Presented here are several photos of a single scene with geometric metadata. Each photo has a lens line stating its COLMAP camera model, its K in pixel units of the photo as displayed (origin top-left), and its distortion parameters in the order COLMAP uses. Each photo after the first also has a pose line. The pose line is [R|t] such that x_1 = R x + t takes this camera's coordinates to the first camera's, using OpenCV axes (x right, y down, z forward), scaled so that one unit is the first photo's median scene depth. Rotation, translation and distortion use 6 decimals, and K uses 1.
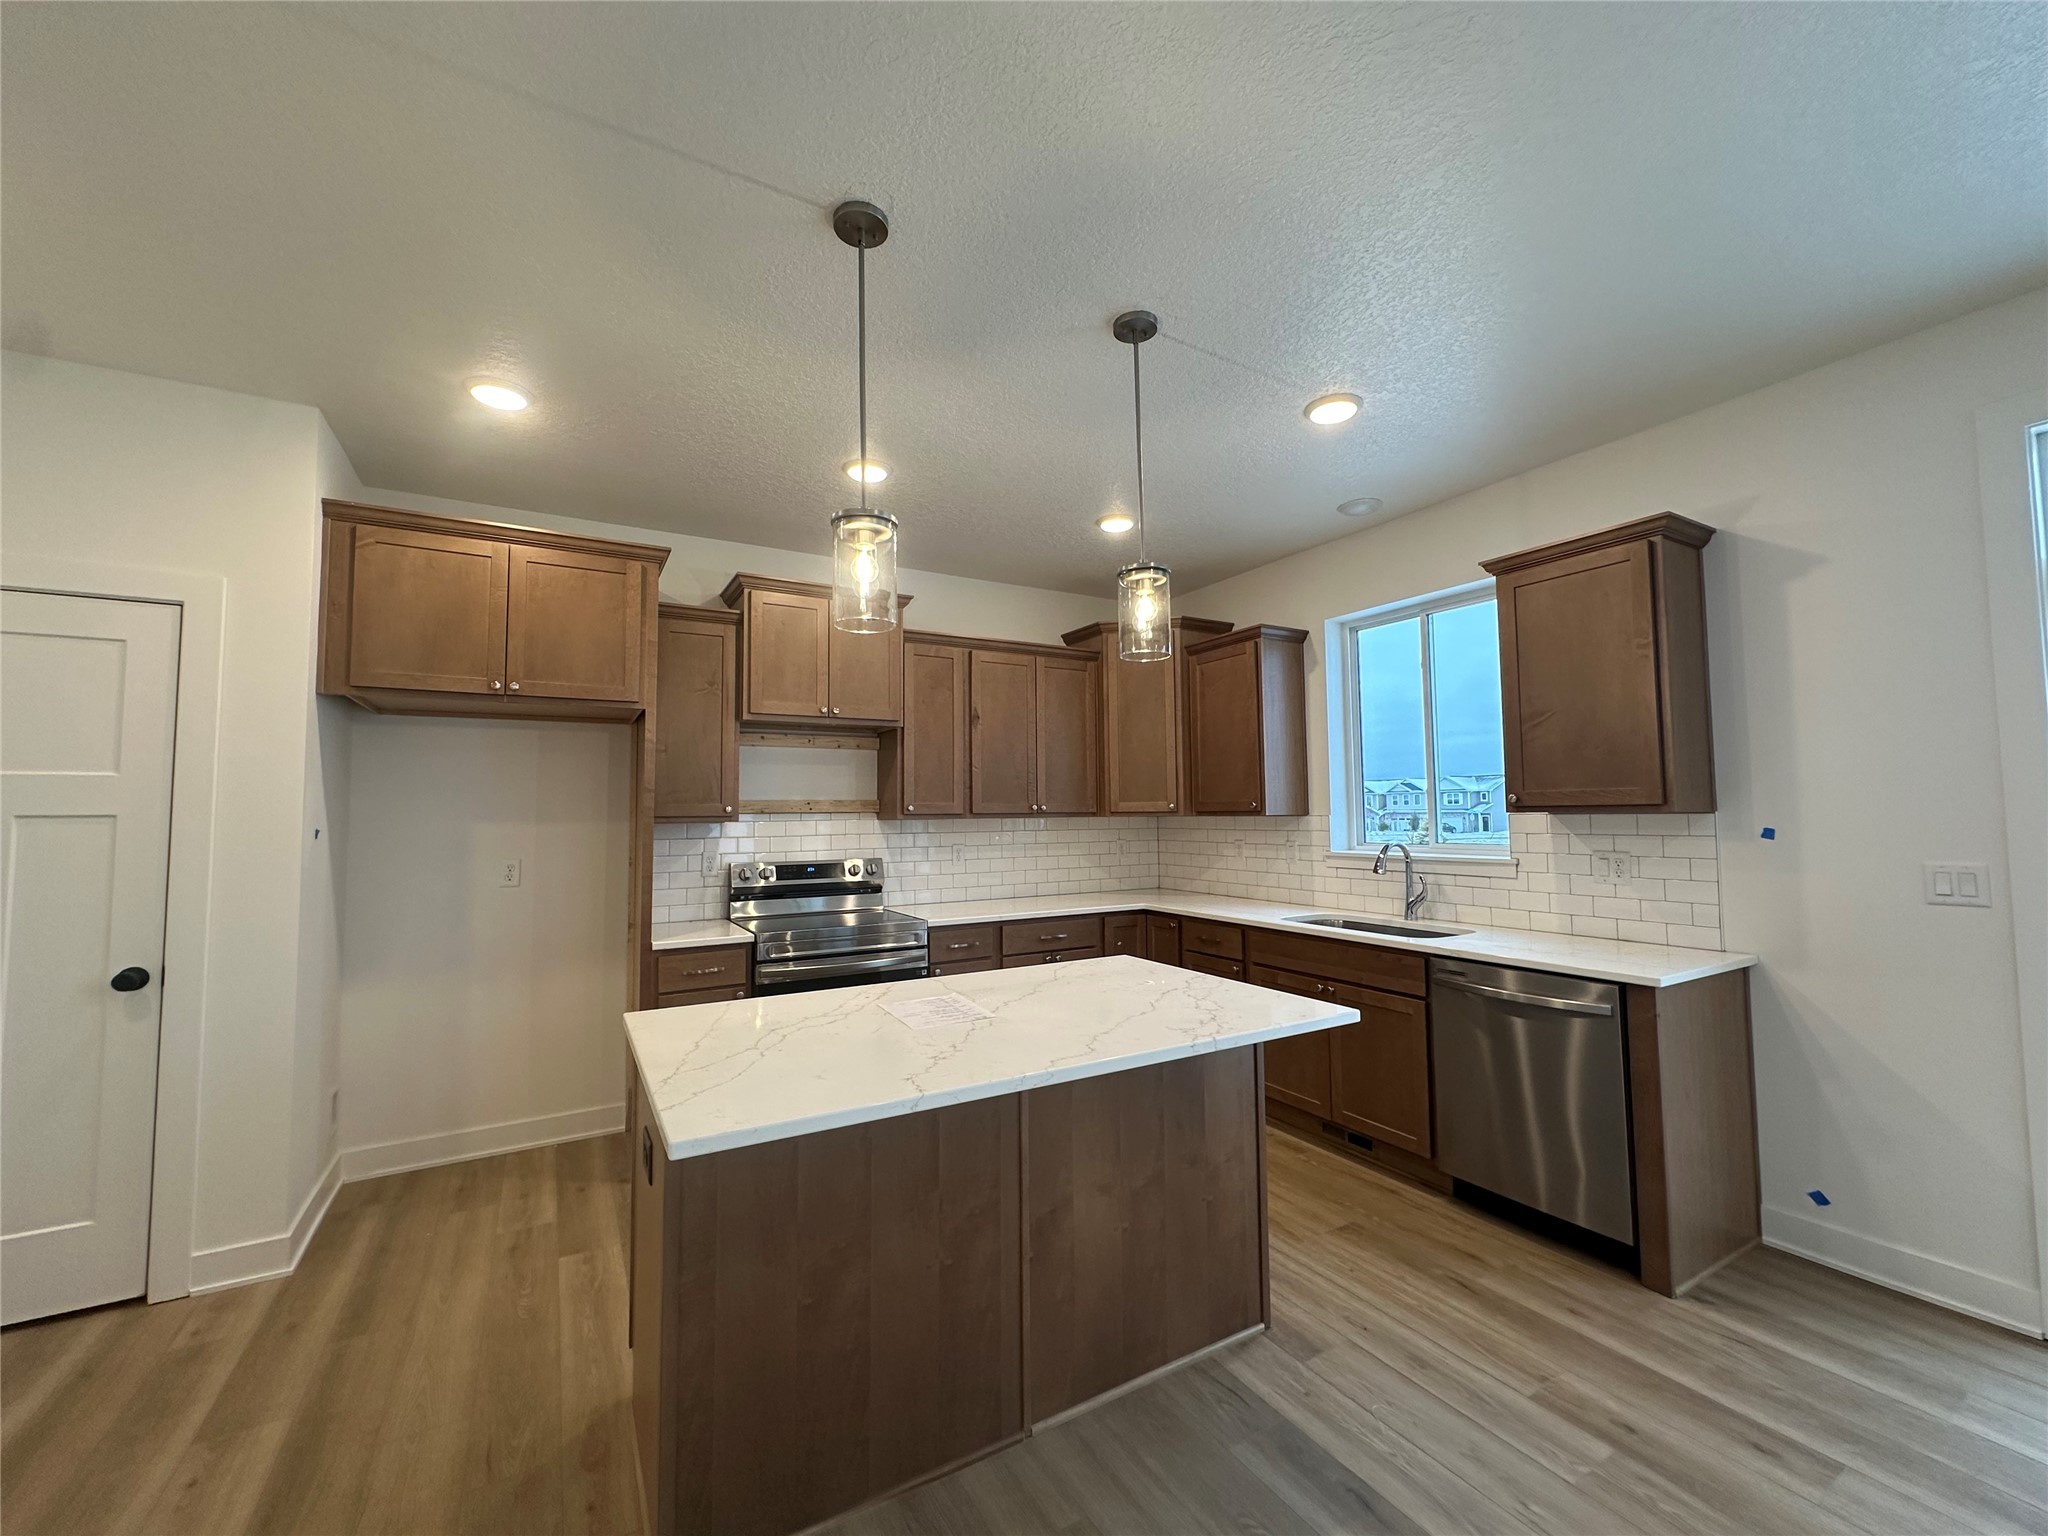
lens RADIAL K [[813.6, 0, 1022.2], [0, 813.6, 767.2], [0, 0, 1]] dist [-0.001771, 0.000307]
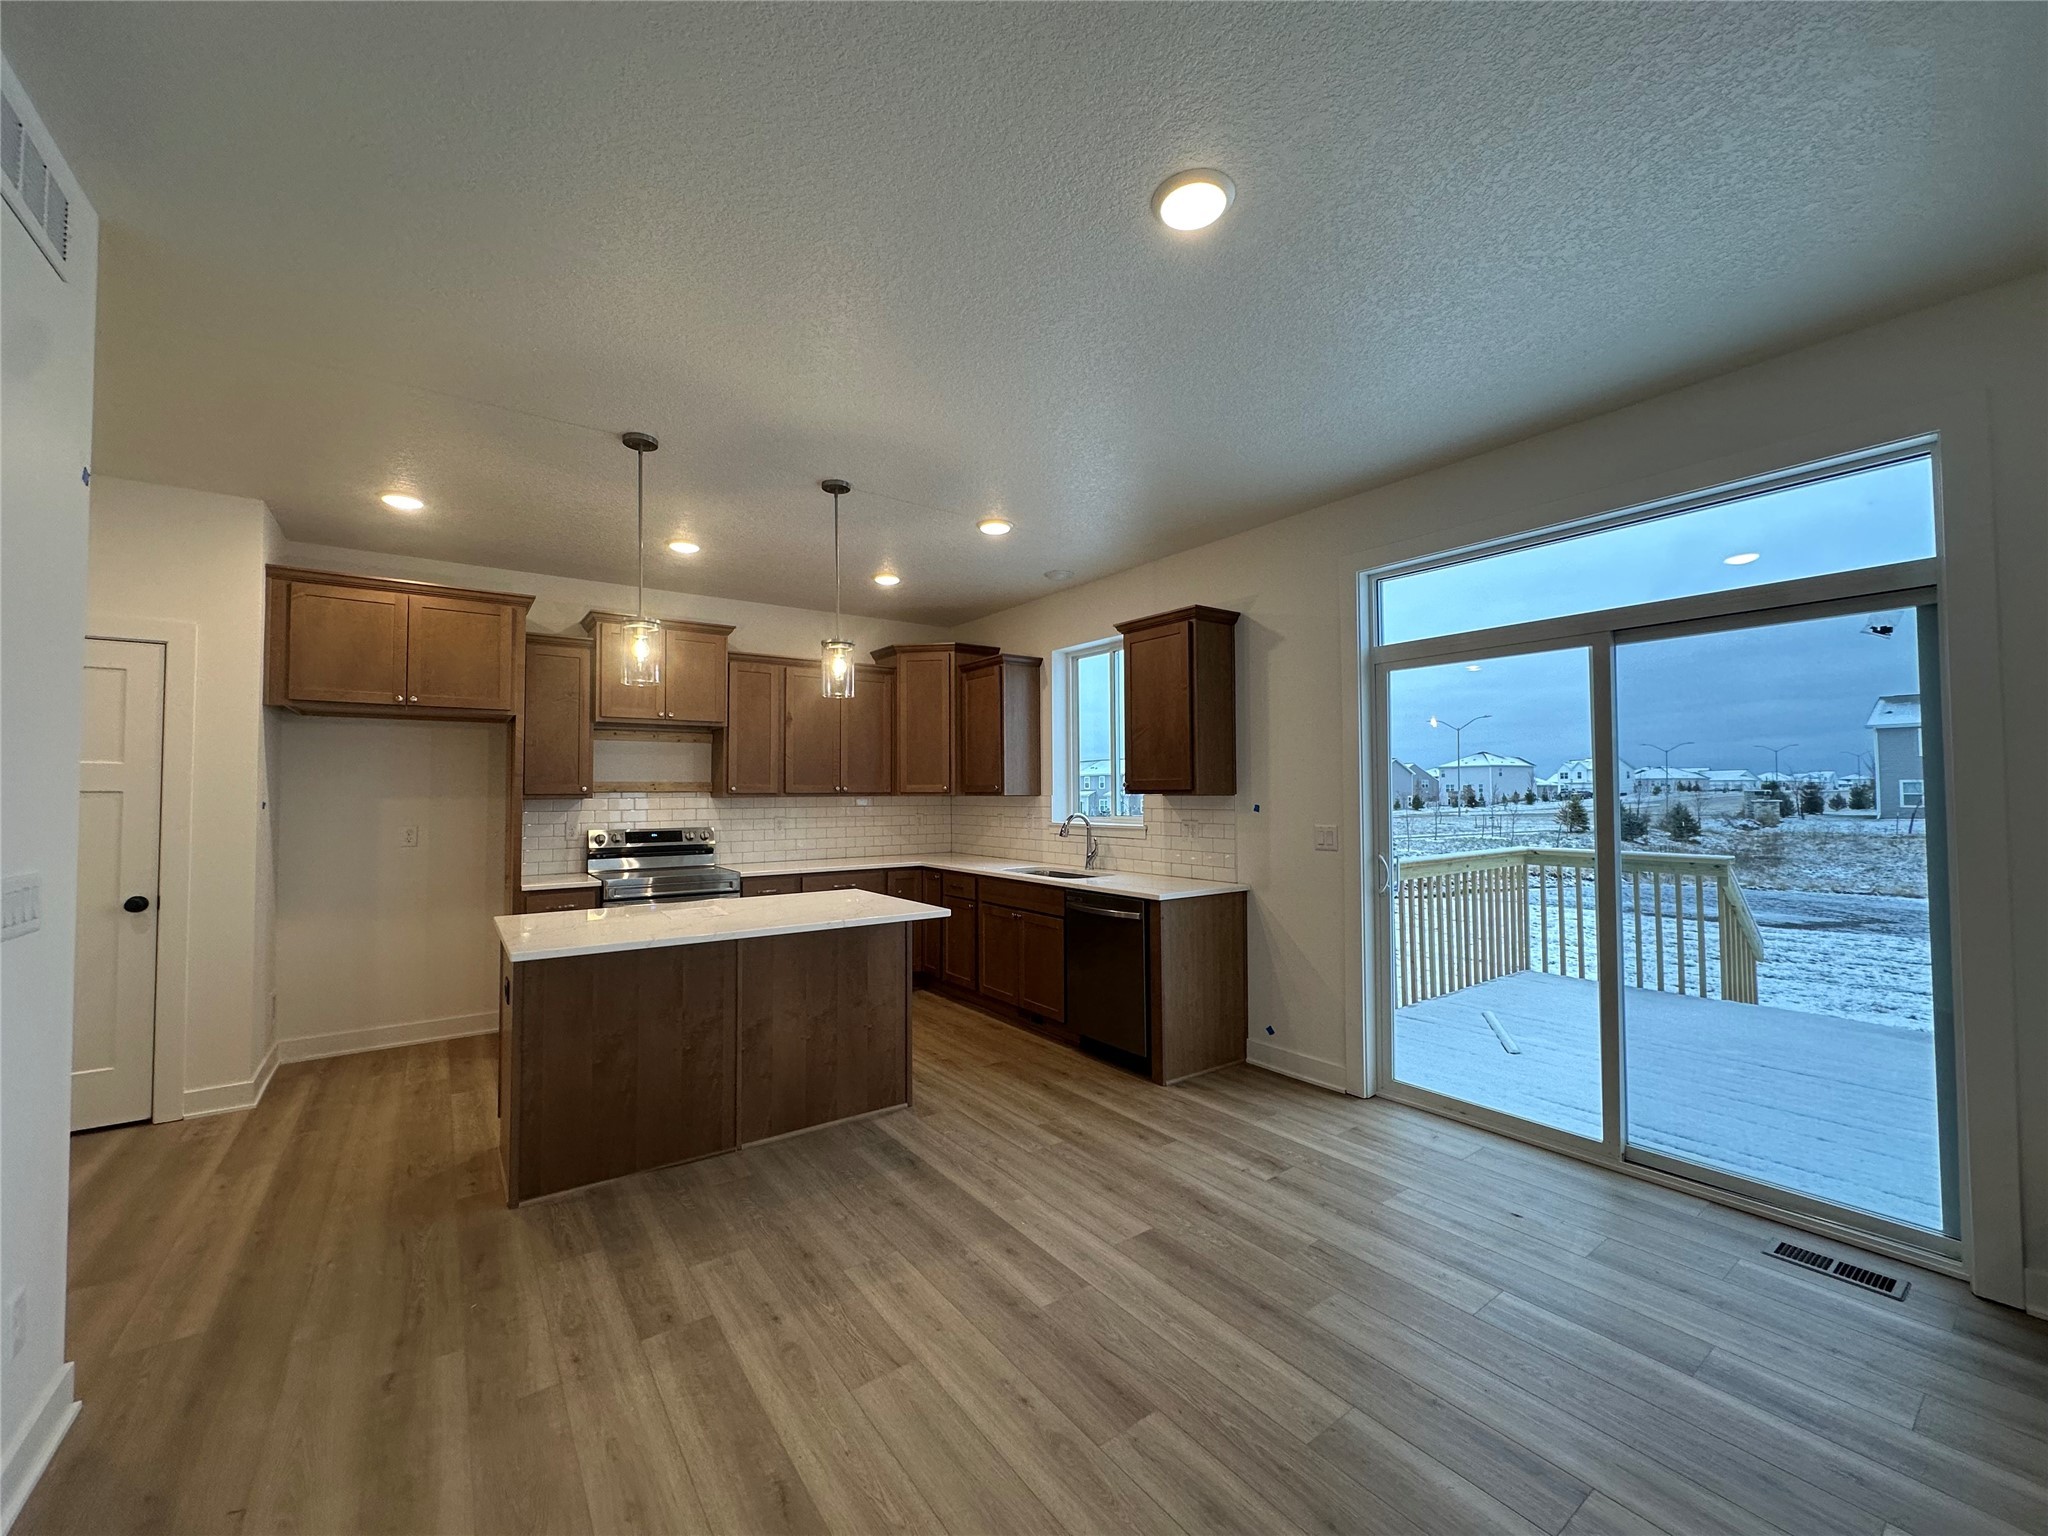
lens RADIAL K [[813.6, 0, 1023.8], [0, 813.6, 768.5], [0, 0, 1]] dist [-0.001771, 0.000307]
pose [[0.994854, 0.008073, 0.100996, 0.242761], [-0.010746, 0.999605, 0.025956, -0.026428], [-0.100746, -0.026908, 0.994548, -0.435336]]
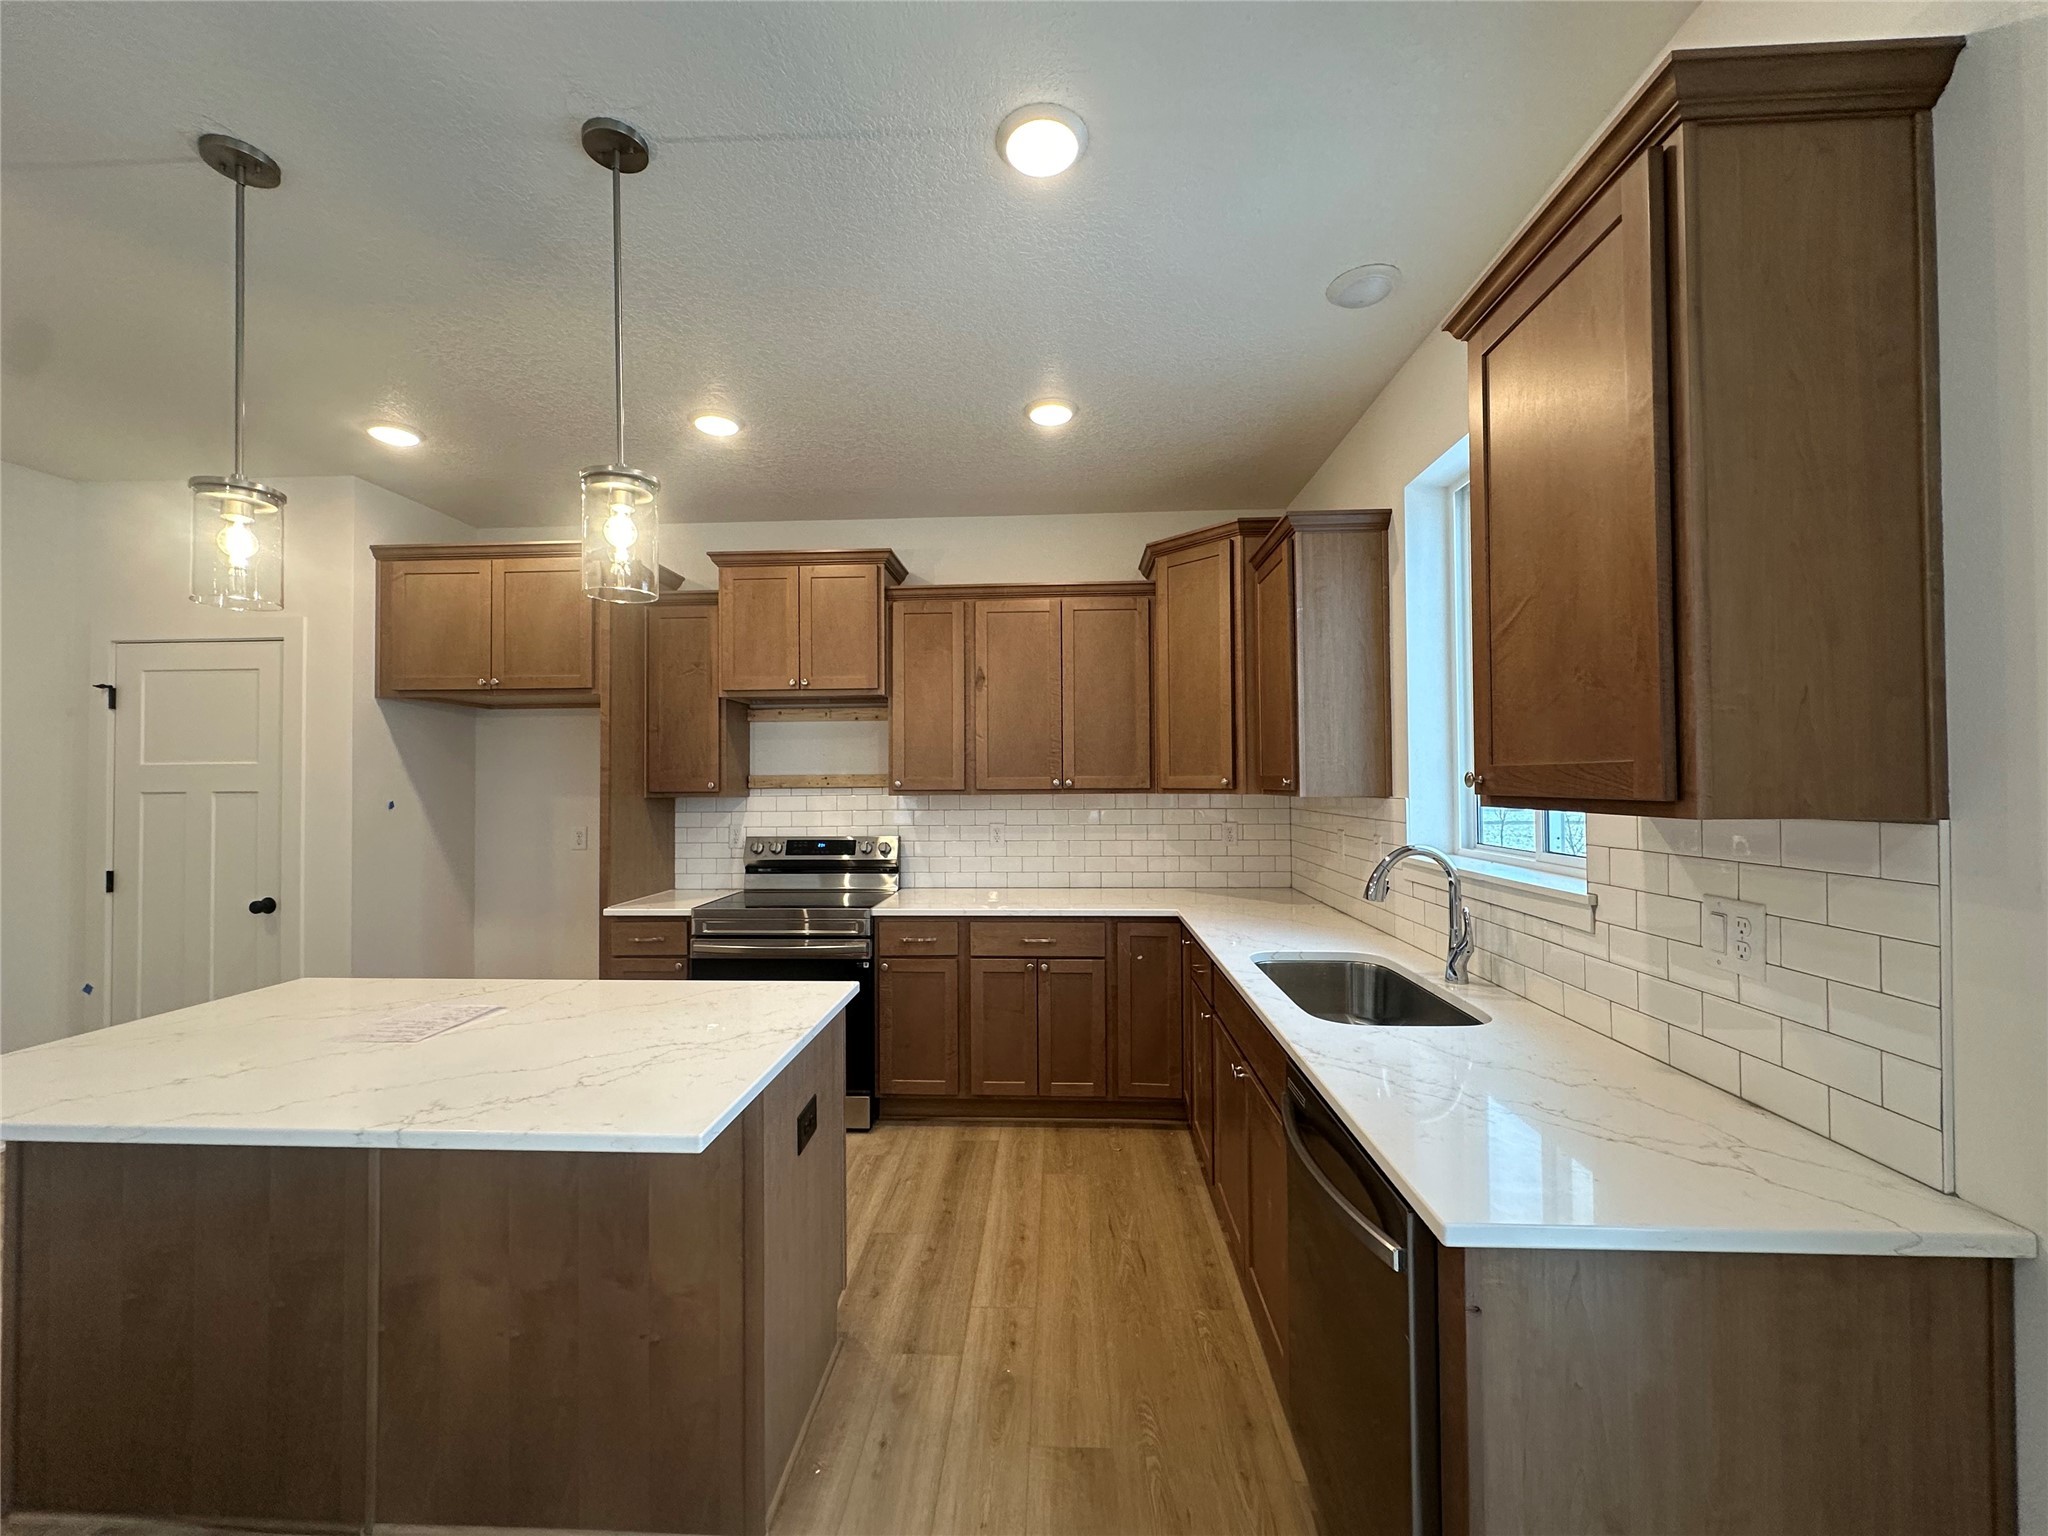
lens RADIAL K [[813.6, 0, 1024.2], [0, 813.6, 767.0], [0, 0, 1]] dist [-0.001771, 0.000307]
pose [[0.840255, -0.005799, -0.542161, 0.590417], [0.030583, 0.998858, 0.036715, 0.003138], [0.541329, -0.047431, 0.839472, 0.387614]]
